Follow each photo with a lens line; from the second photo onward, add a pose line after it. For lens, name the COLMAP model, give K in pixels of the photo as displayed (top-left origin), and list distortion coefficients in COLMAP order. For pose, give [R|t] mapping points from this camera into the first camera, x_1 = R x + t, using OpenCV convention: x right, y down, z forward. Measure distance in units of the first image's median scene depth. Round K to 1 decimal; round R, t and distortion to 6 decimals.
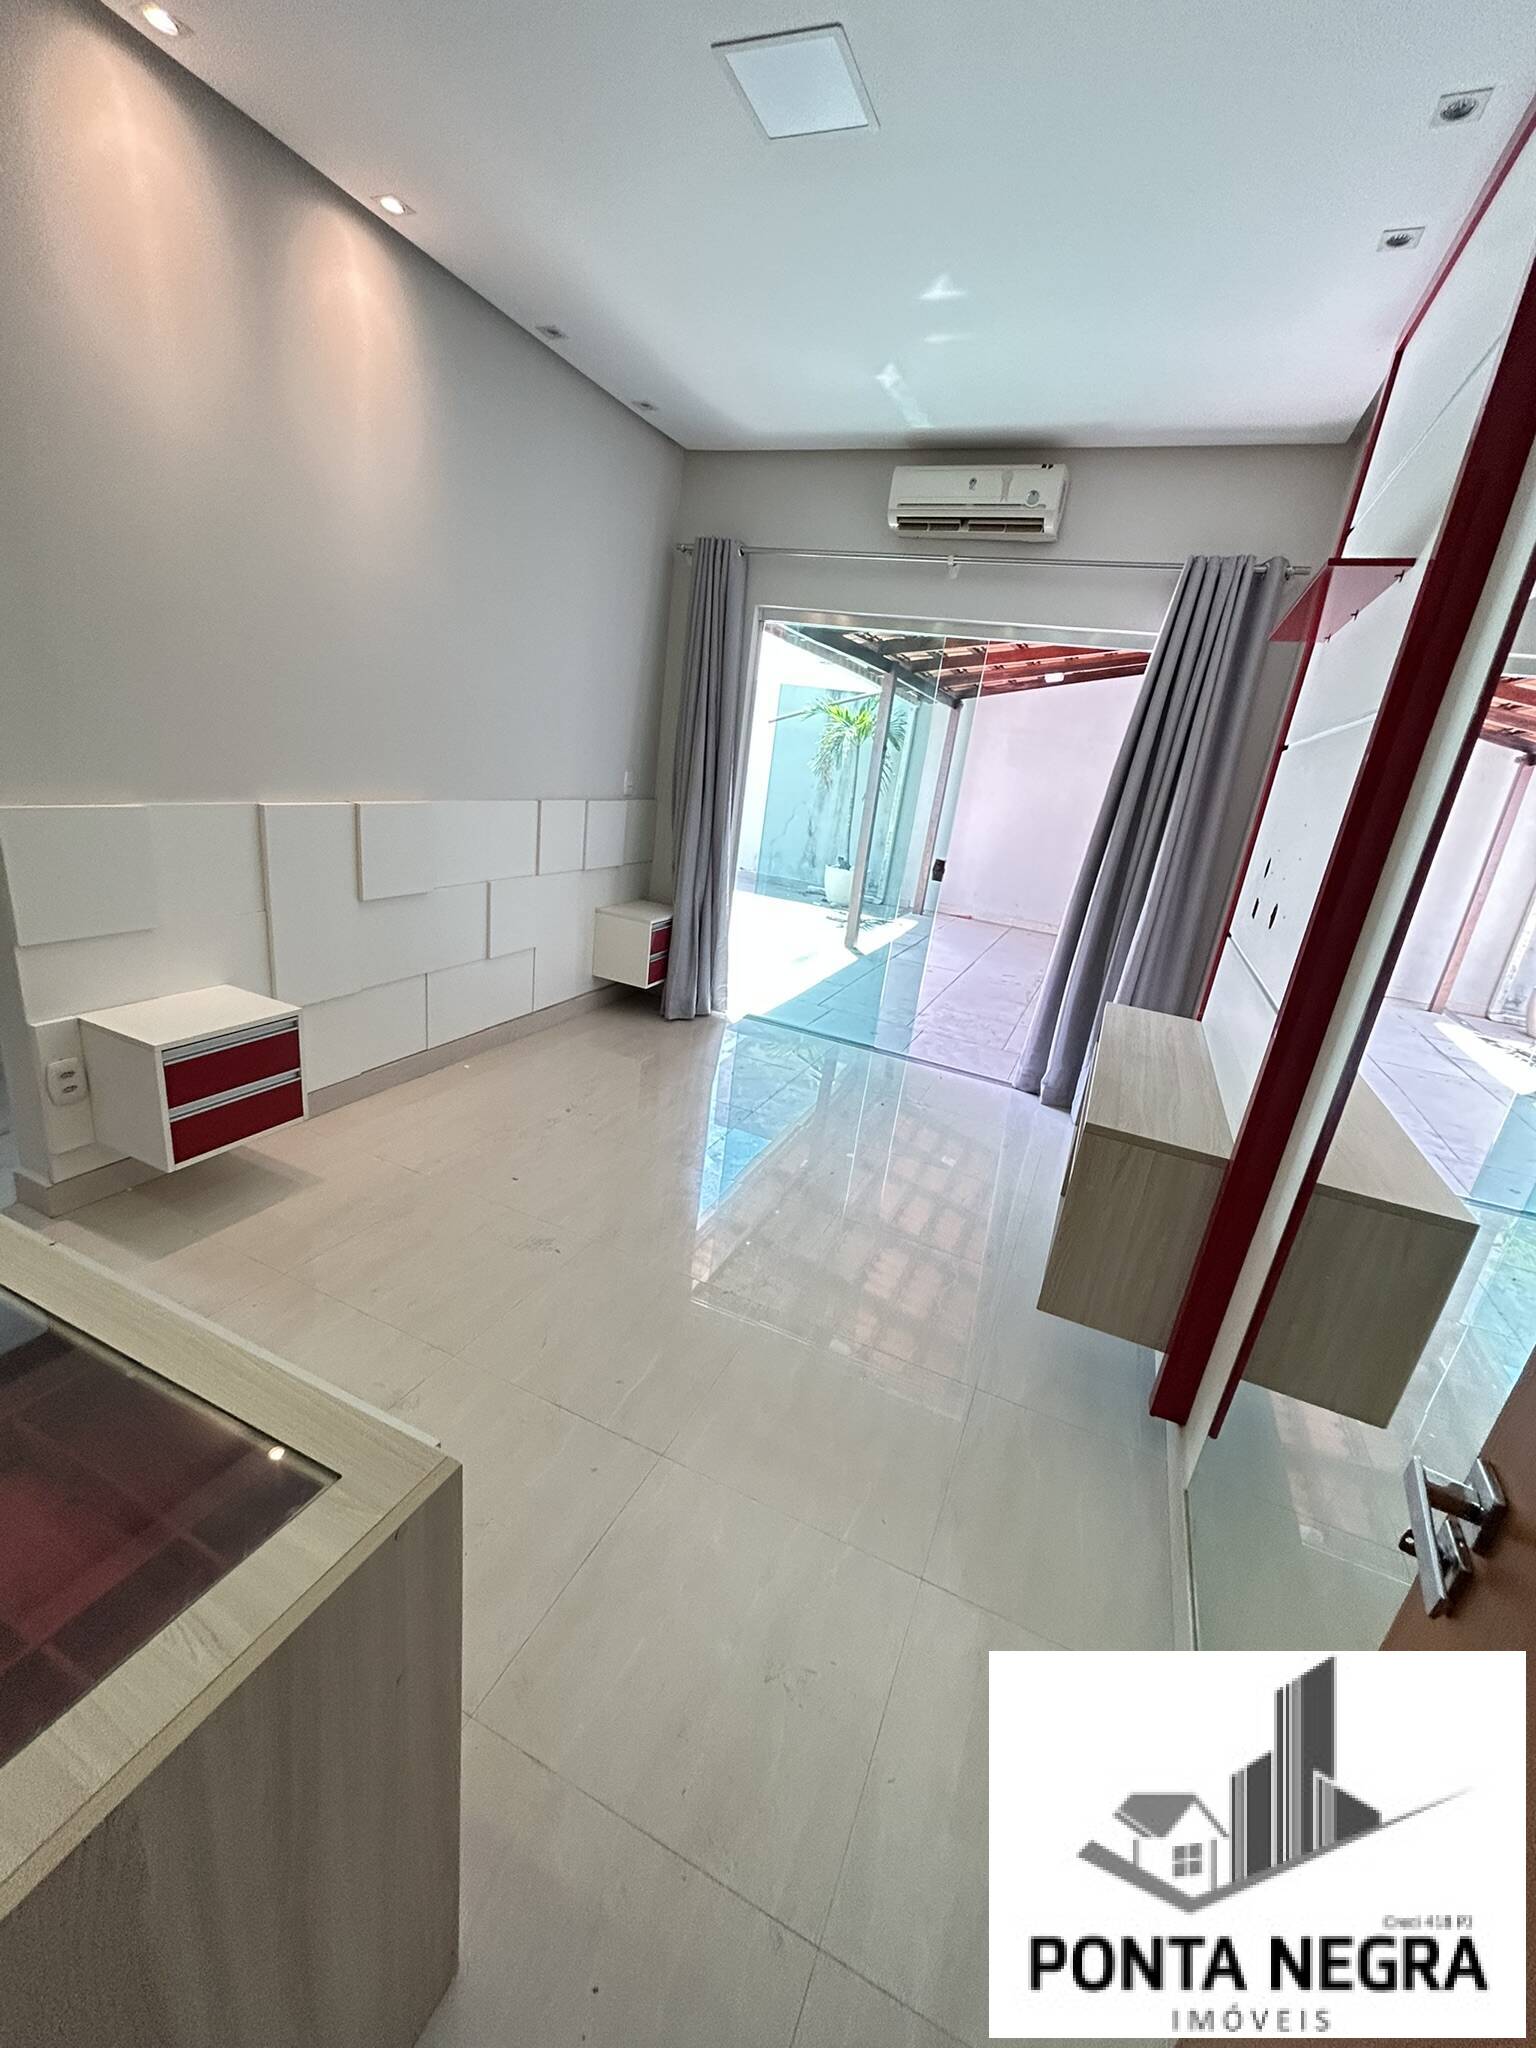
lens RADIAL K [[824.8, 0, 766.9], [0, 824.8, 1025.1], [0, 0, 1]] dist [-0.002097, 0.001974]
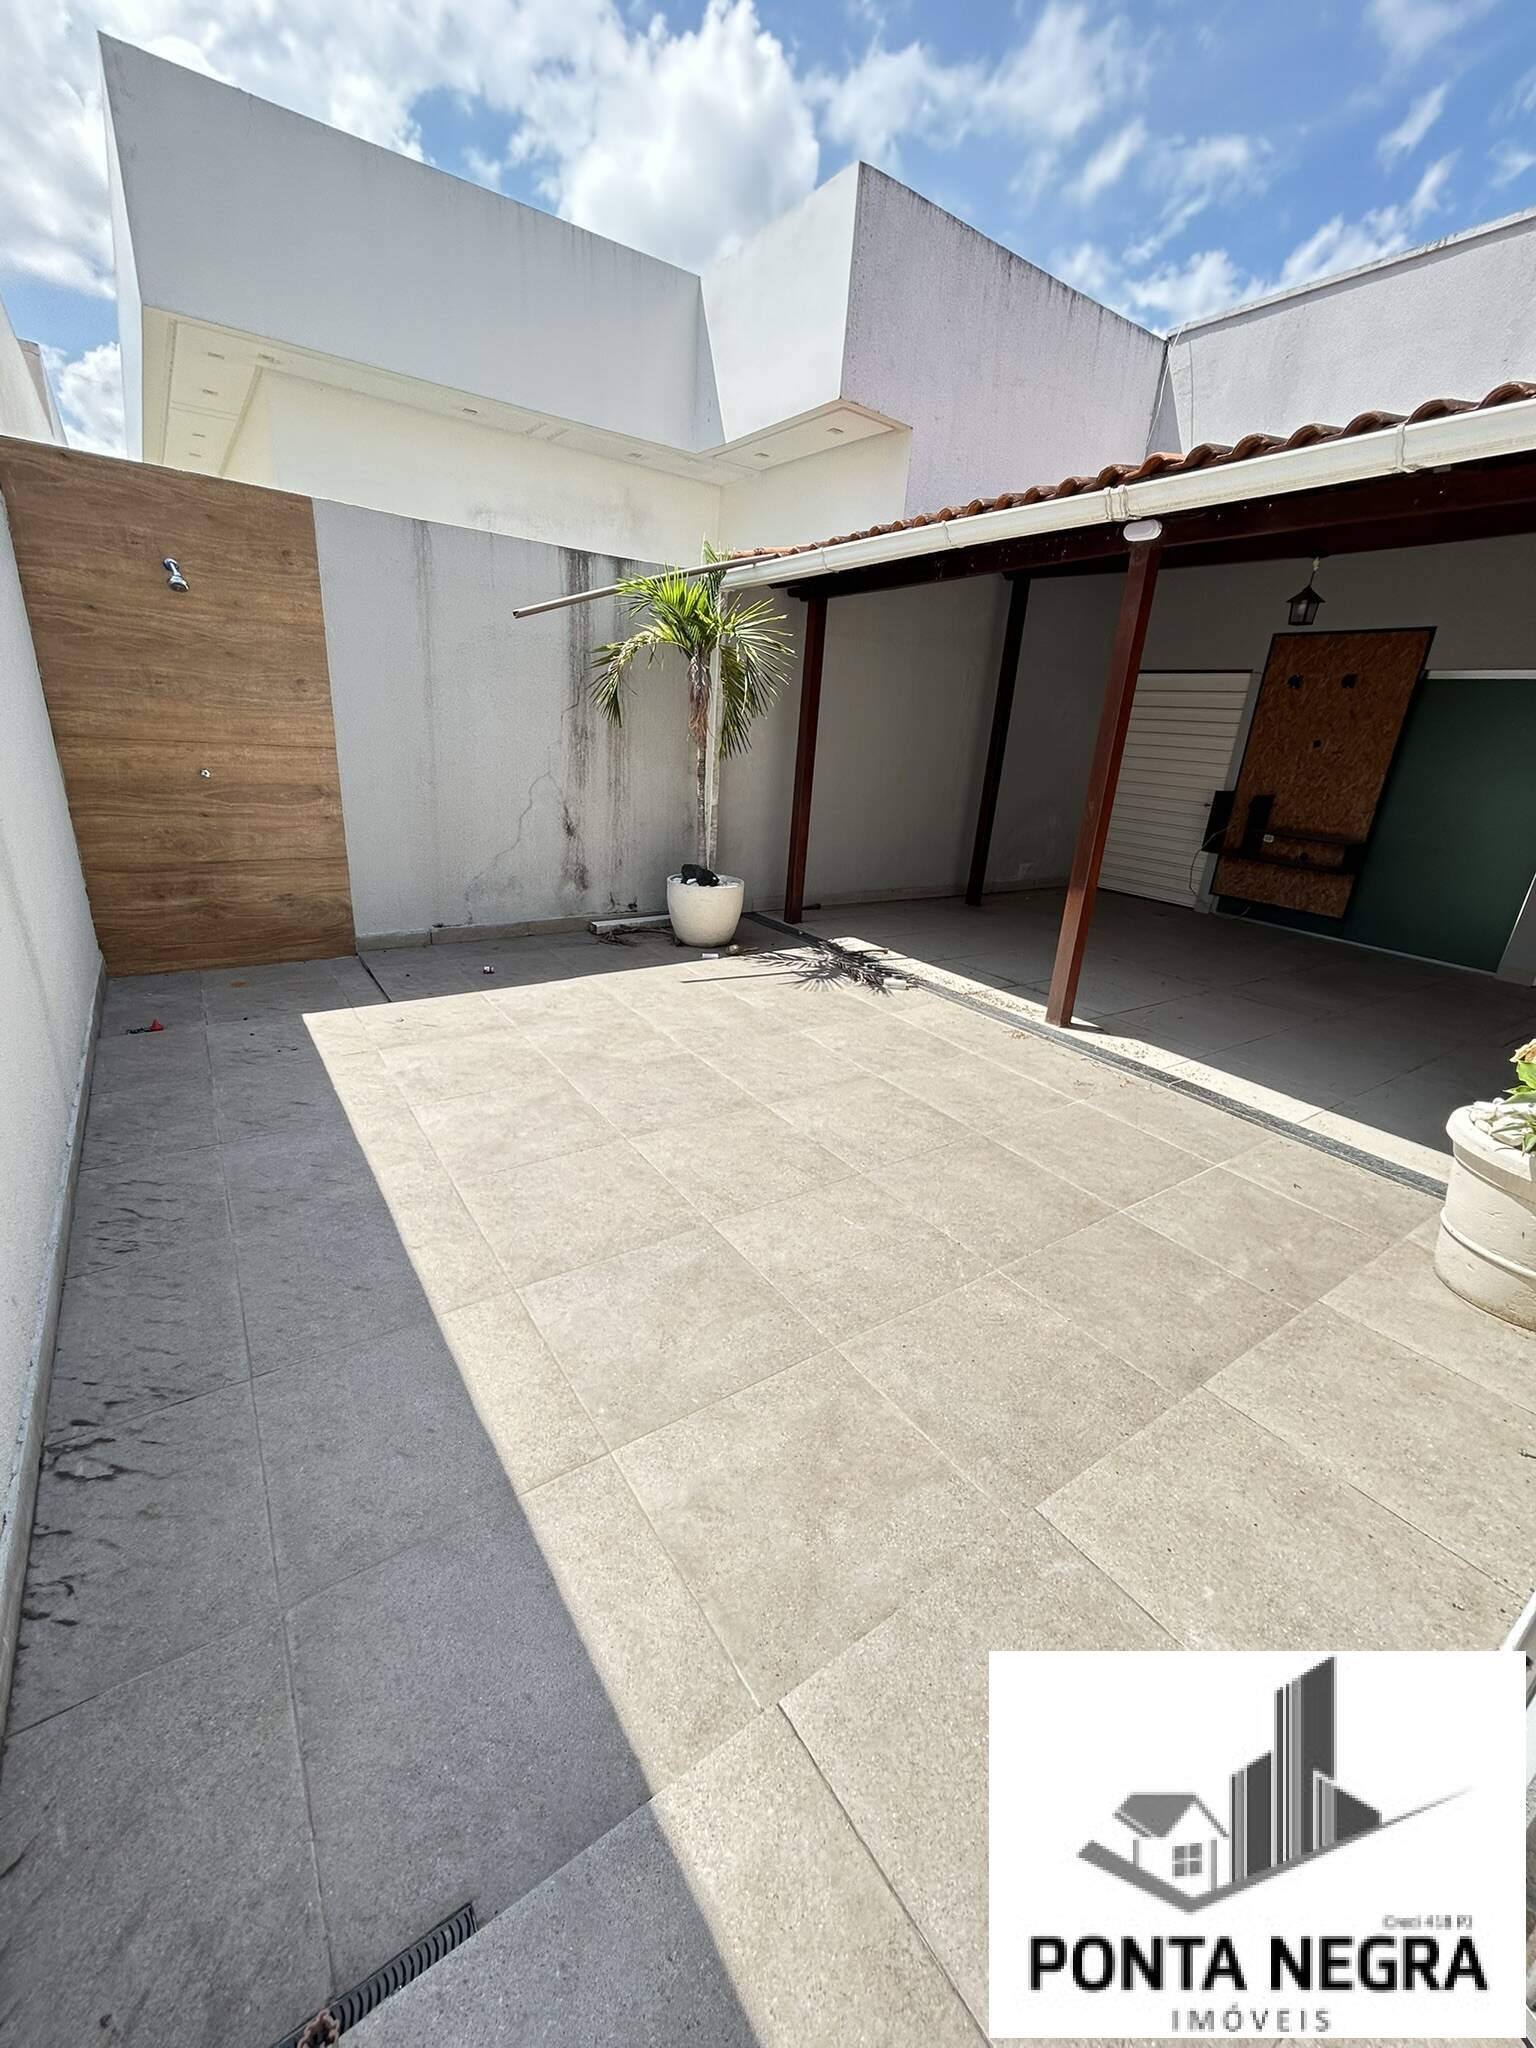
lens RADIAL K [[824.8, 0, 770.0], [0, 824.8, 1023.9], [0, 0, 1]] dist [-0.002097, 0.001974]
pose [[0.520027, -0.372080, 0.768849, -0.946667], [0.266573, 0.925872, 0.267768, -0.622178], [-0.811487, 0.065707, 0.580665, 1.624594]]
